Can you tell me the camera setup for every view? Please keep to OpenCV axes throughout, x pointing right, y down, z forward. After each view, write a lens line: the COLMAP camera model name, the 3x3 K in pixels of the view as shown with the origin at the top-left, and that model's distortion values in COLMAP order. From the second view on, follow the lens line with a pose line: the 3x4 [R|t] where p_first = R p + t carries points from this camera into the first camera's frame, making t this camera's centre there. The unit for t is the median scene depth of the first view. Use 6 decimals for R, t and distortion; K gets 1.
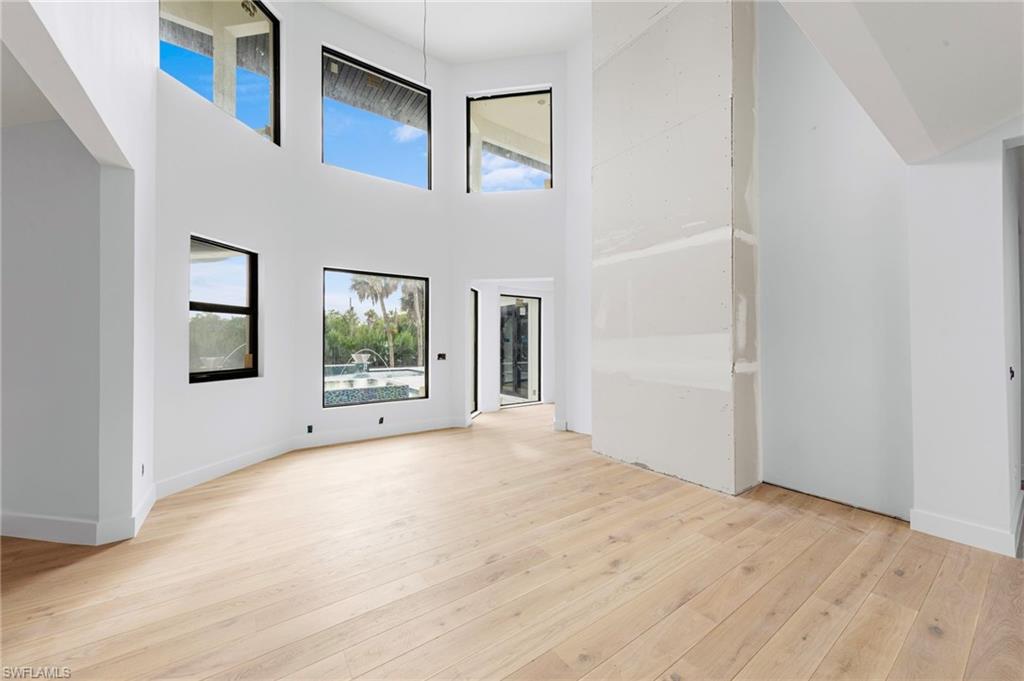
lens RADIAL K [[378.0, 0, 515.1], [0, 378.0, 347.9], [0, 0, 1]] dist [0.003016, 0.000367]
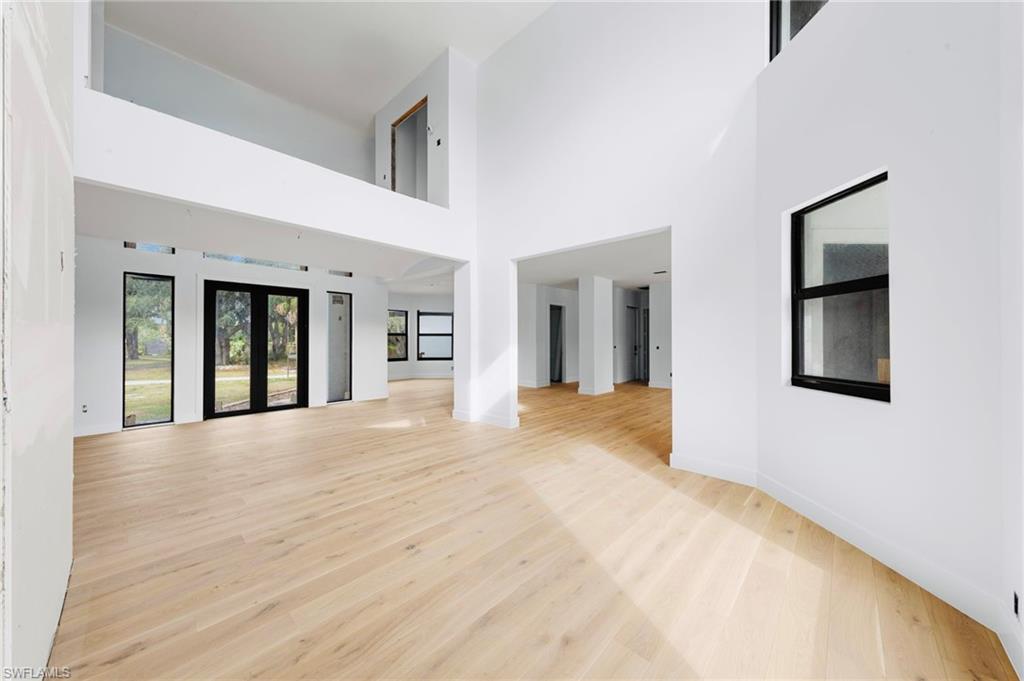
lens RADIAL K [[352.3, 0, 512.0], [0, 352.3, 340.5], [0, 0, 1]] dist [0.001375, 0.000177]
pose [[-0.982412, 0.001678, -0.186719, -0.075583], [-0.000837, 0.999910, 0.013393, -0.017177], [0.186725, 0.013313, -0.982322, 1.436191]]
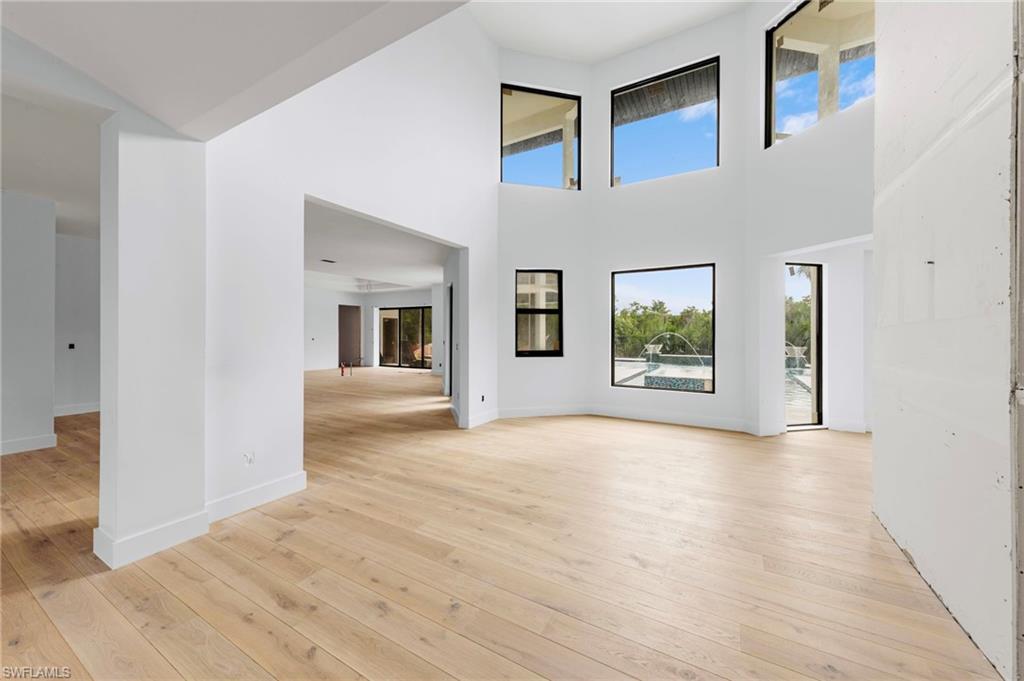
lens RADIAL K [[378.0, 0, 515.1], [0, 378.0, 347.9], [0, 0, 1]] dist [0.003016, 0.000367]
pose [[0.412791, 0.036336, -0.910101, 0.587042], [-0.014441, 0.999339, 0.033349, -0.004293], [0.910711, -0.000624, 0.413043, 0.245066]]
